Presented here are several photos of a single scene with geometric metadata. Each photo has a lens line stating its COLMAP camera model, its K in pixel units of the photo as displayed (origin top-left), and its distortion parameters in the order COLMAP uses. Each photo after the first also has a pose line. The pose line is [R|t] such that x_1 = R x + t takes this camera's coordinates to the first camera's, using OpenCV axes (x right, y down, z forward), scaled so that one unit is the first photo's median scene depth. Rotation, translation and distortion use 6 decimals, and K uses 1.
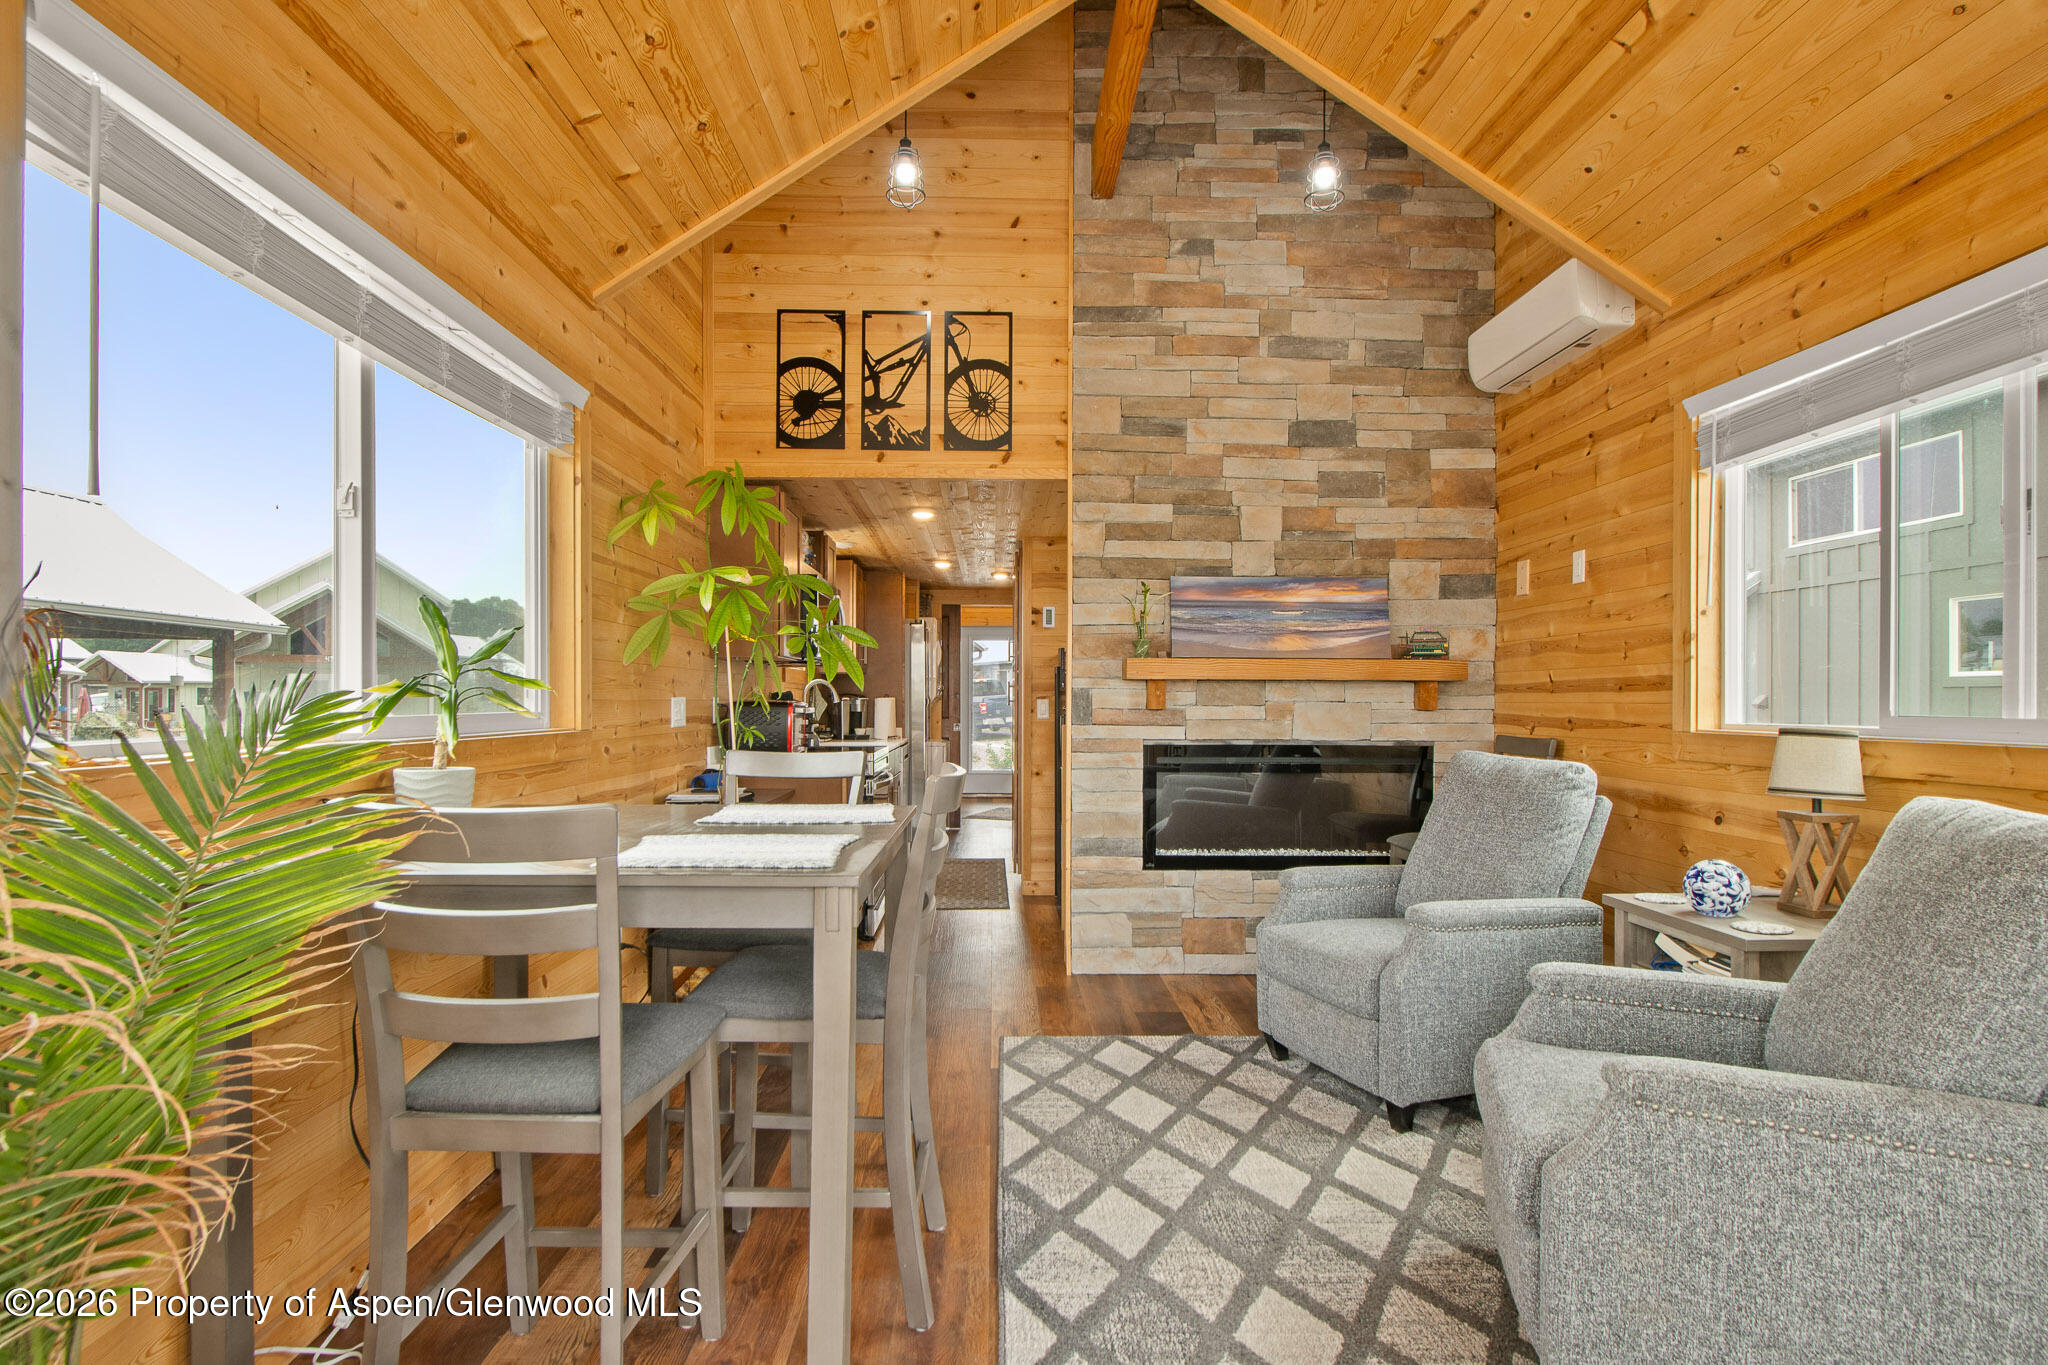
lens RADIAL K [[1037.5, 0, 1013.1], [0, 1037.5, 699.4], [0, 0, 1]] dist [0.003761, -0.001781]
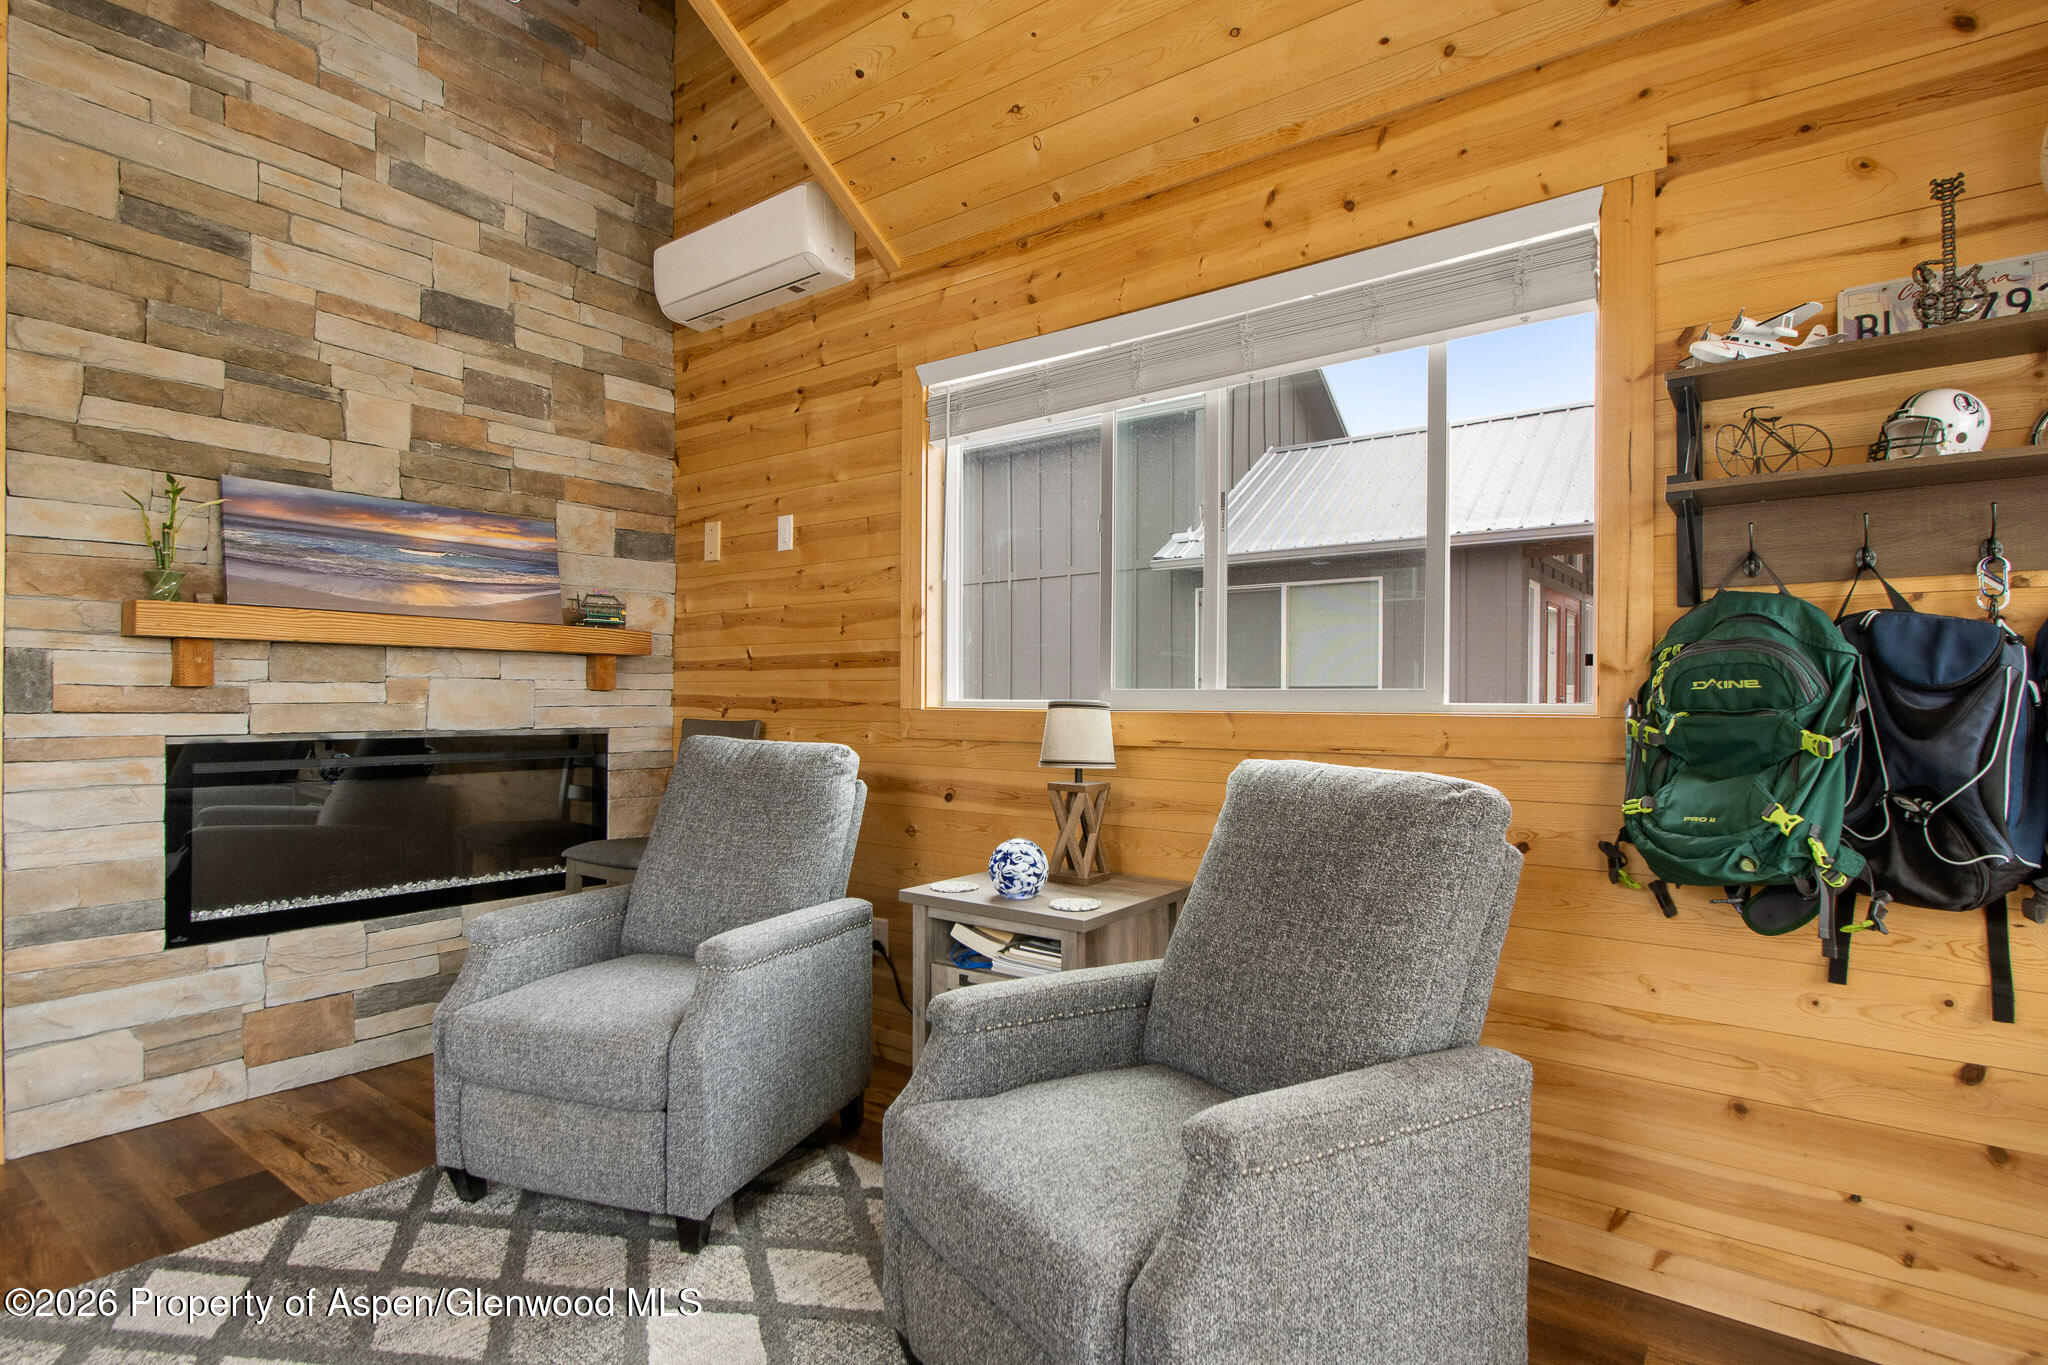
lens RADIAL K [[1037.5, 0, 1013.1], [0, 1037.5, 699.4], [0, 0, 1]] dist [0.003761, -0.001781]
pose [[0.629106, -0.001652, 0.777317, -0.042473], [-0.003280, 0.999983, 0.004780, 0.014881], [-0.777312, -0.005557, 0.629090, 0.271528]]
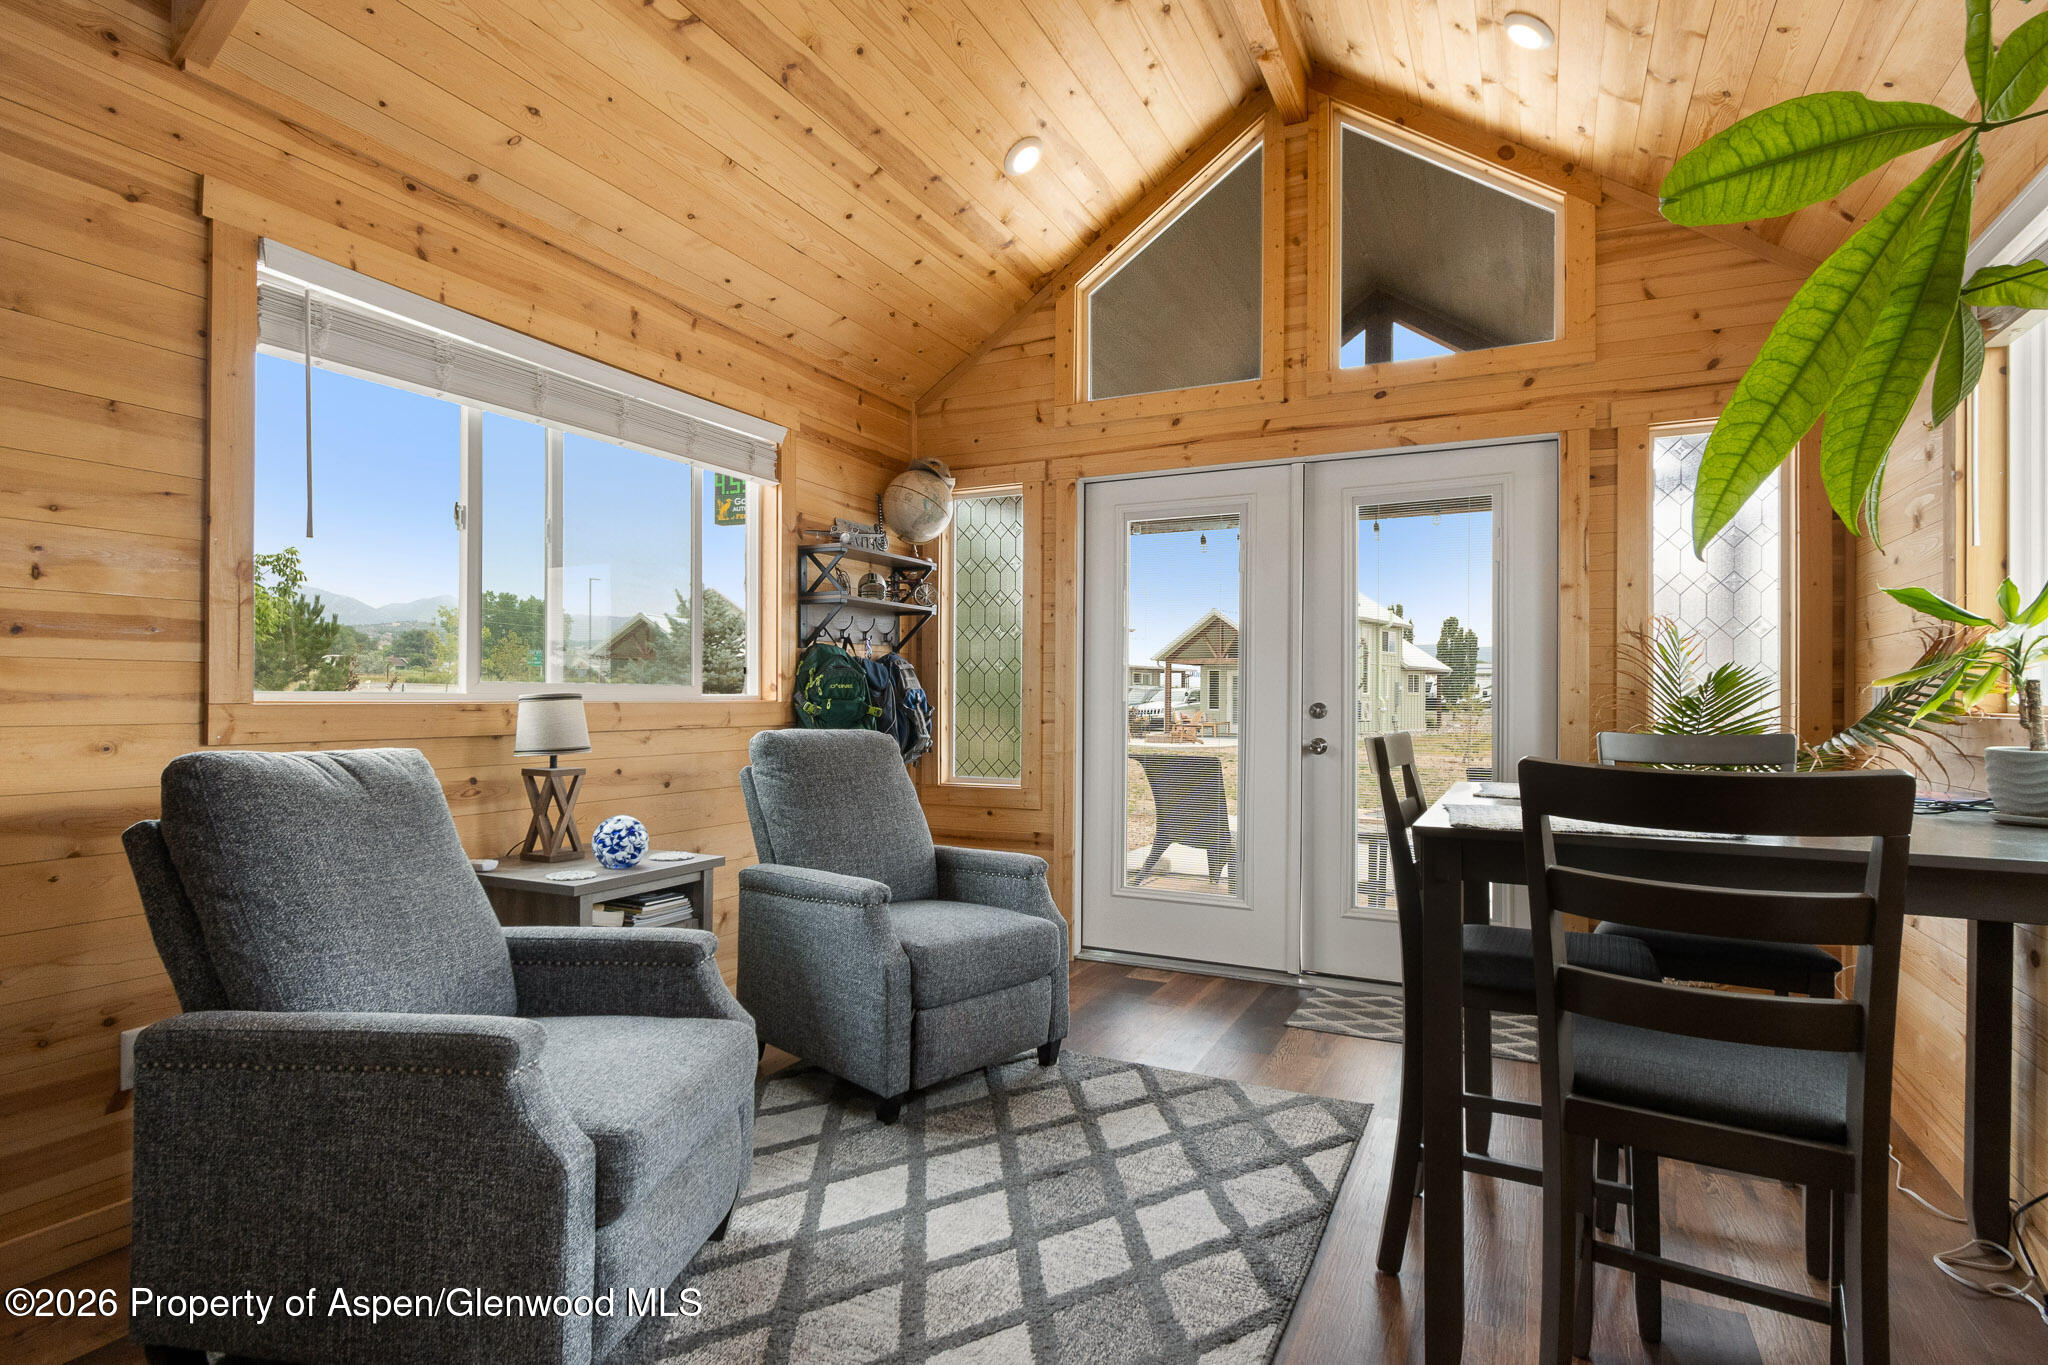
lens RADIAL K [[1037.5, 0, 1013.1], [0, 1037.5, 699.4], [0, 0, 1]] dist [0.003761, -0.001781]
pose [[-0.887491, -0.008806, 0.460740, -0.117516], [-0.008481, 0.999960, 0.002775, 0.018264], [-0.460746, -0.001445, -0.887531, 1.176835]]
